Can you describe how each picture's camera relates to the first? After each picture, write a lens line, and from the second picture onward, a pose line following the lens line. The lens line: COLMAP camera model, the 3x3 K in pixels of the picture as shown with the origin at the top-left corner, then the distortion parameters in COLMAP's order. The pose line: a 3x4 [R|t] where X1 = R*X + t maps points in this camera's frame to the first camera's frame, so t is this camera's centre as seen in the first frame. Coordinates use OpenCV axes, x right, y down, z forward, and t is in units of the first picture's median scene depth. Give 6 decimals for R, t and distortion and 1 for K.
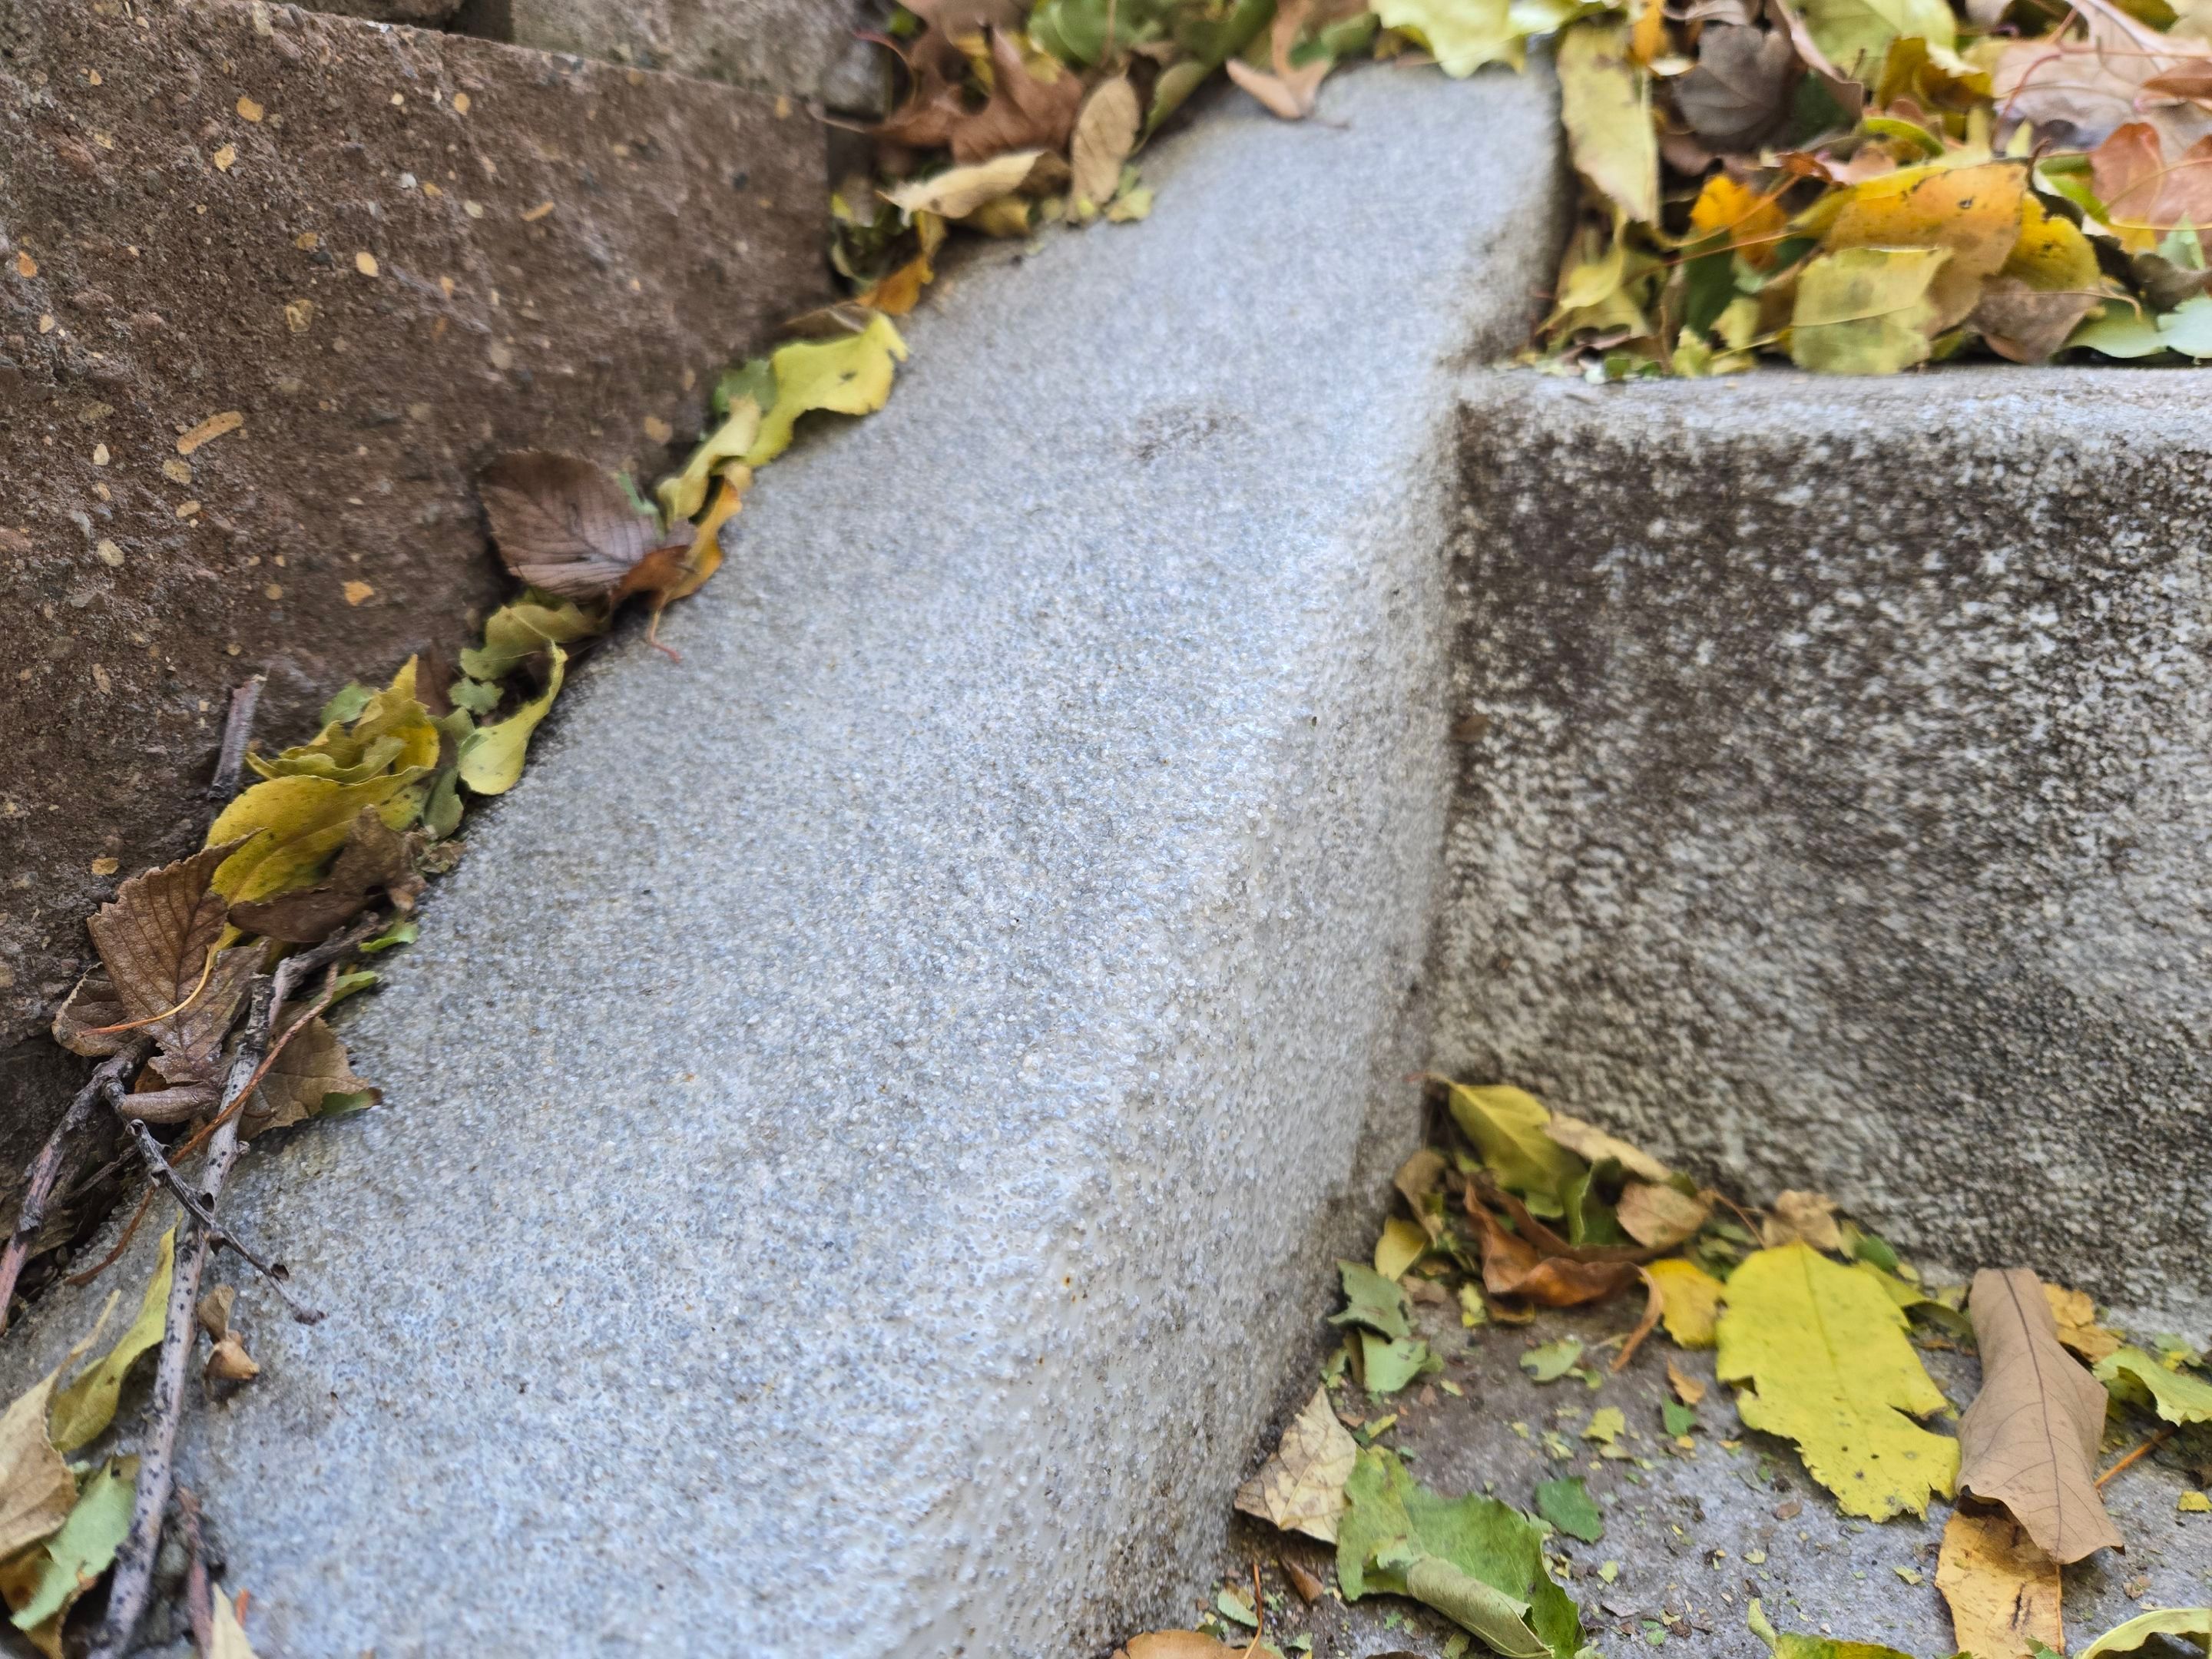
lens RADIAL K [[1528.5, 0, 1099.3], [0, 1528.5, 789.5], [0, 0, 1]] dist [0.044853, -0.079152]
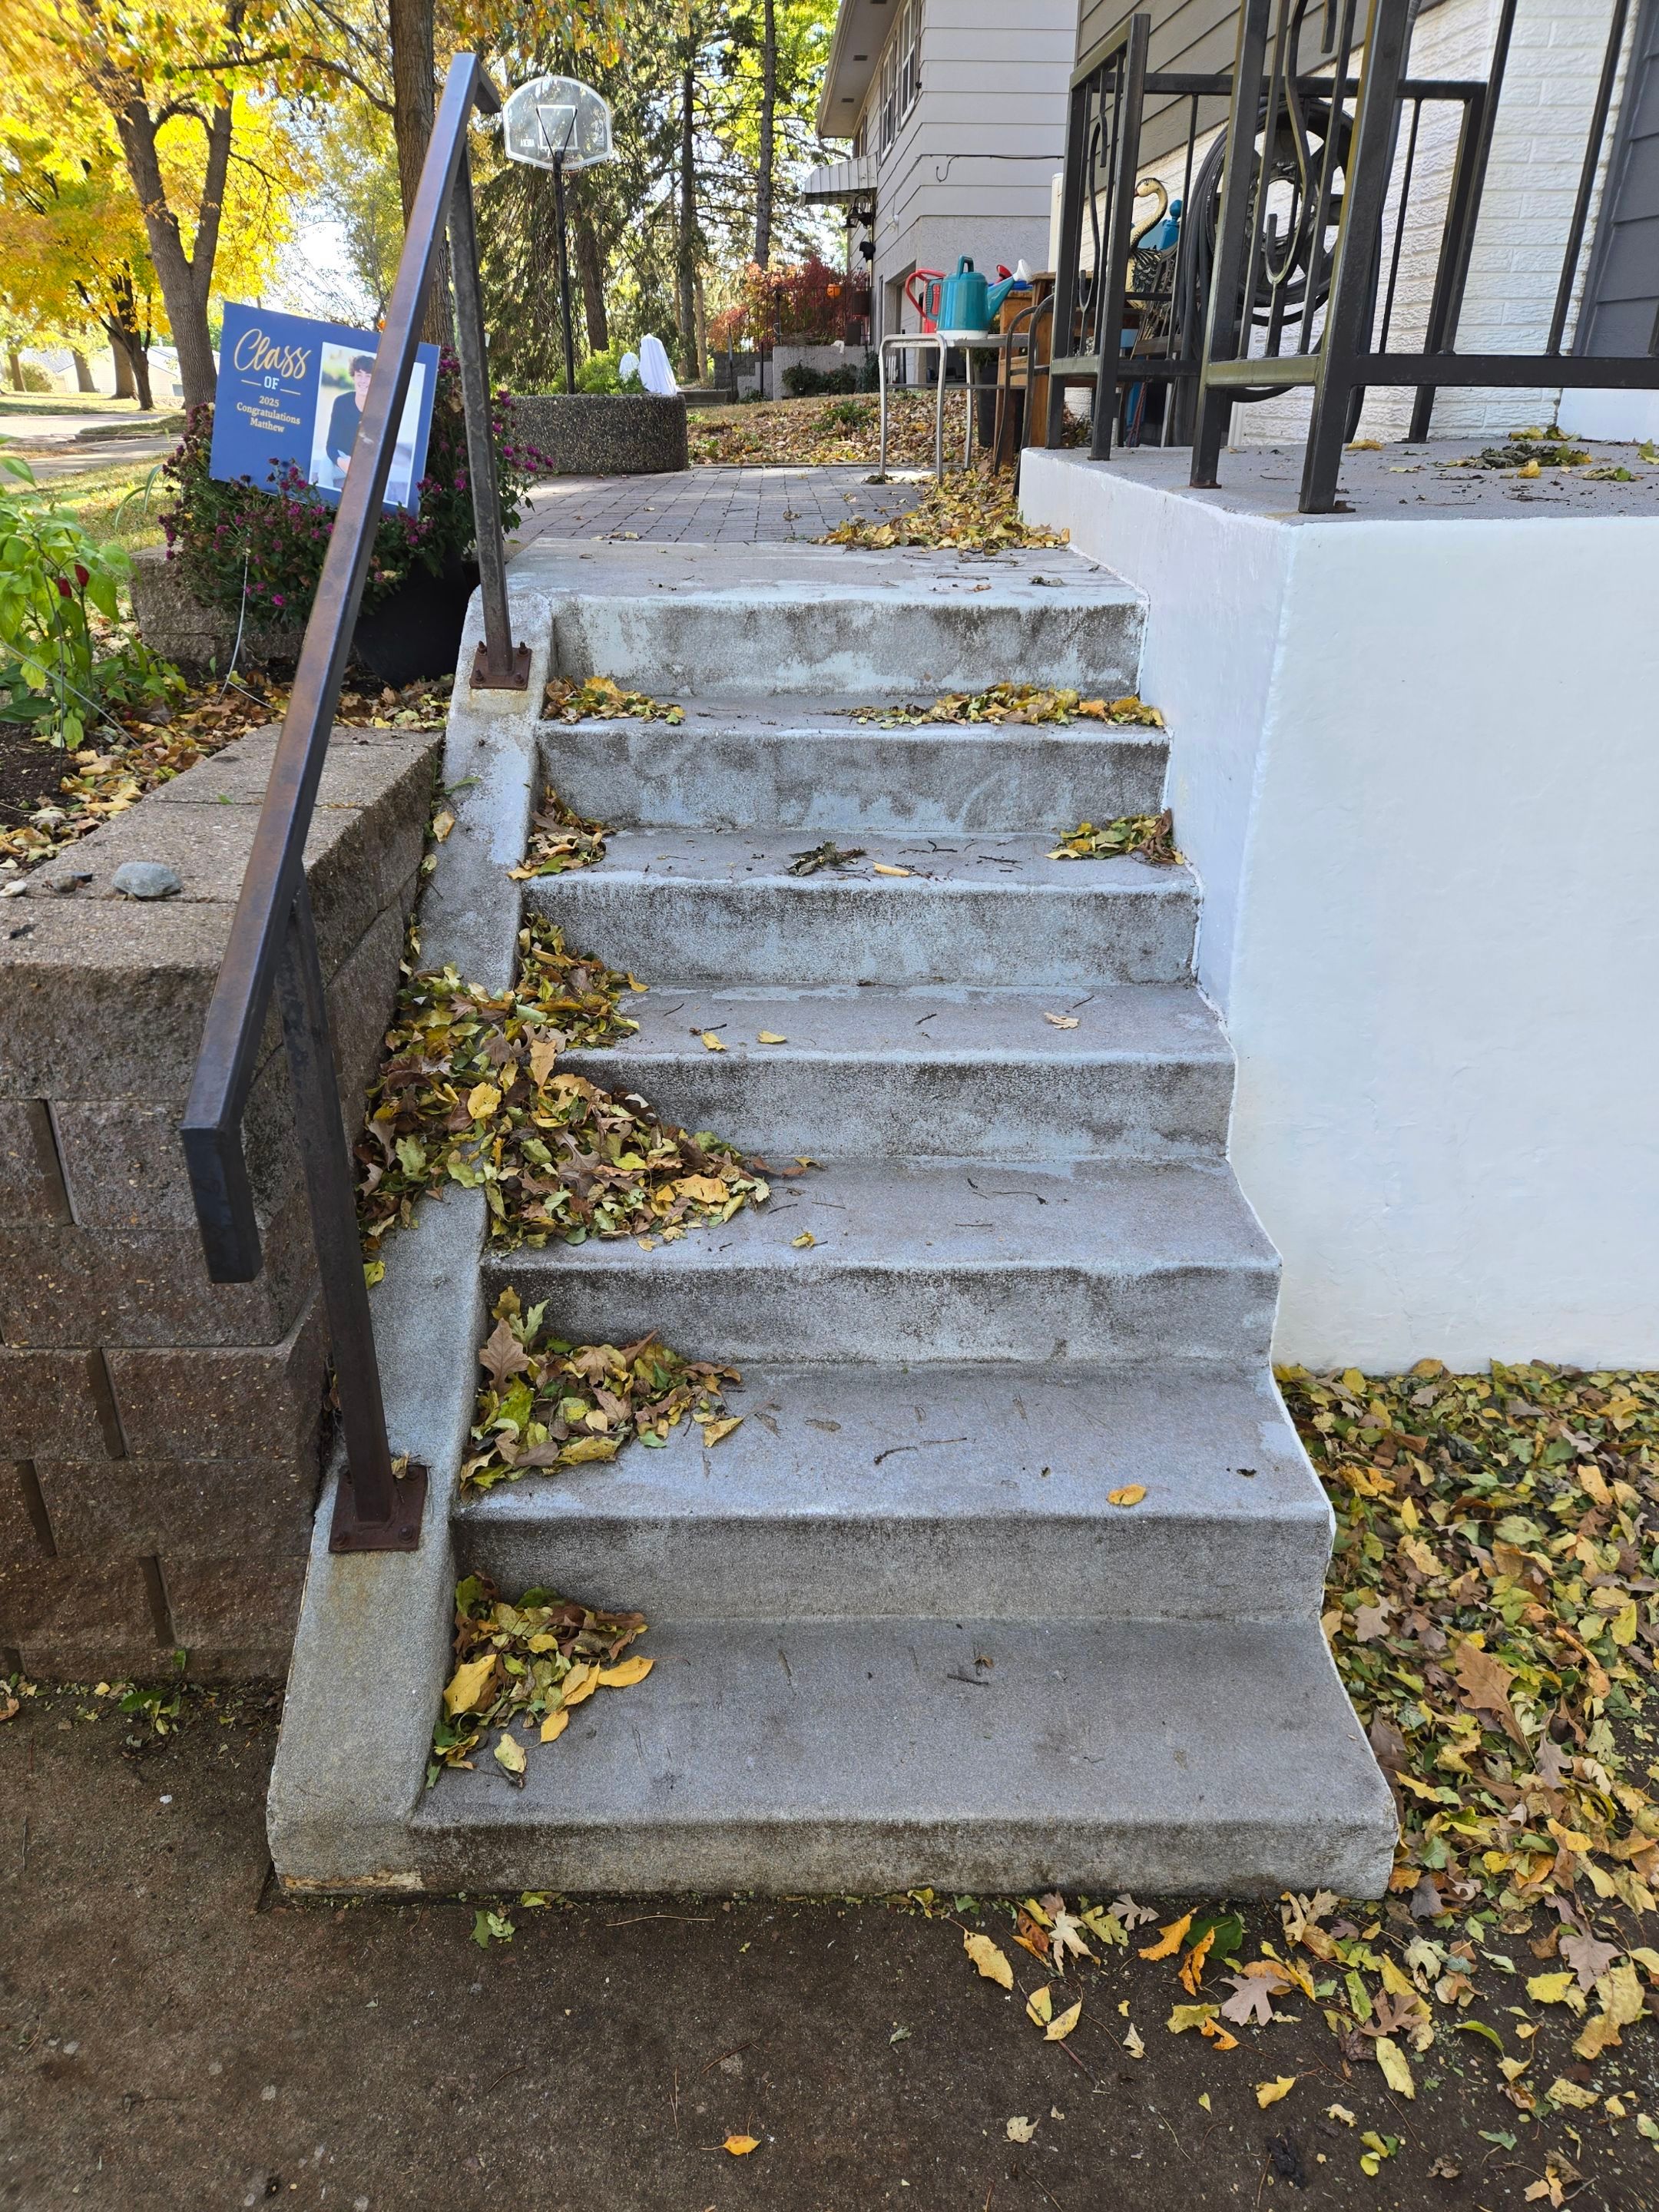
lens RADIAL K [[1506.5, 0, 829.5], [0, 1506.5, 1106.0], [0, 0, 1]] dist [0.081613, -0.075624]
pose [[0.874761, -0.188732, 0.446289, -1.279278], [0.114677, 0.975498, 0.187755, -2.037782], [-0.470790, -0.113061, 0.874971, -5.540753]]
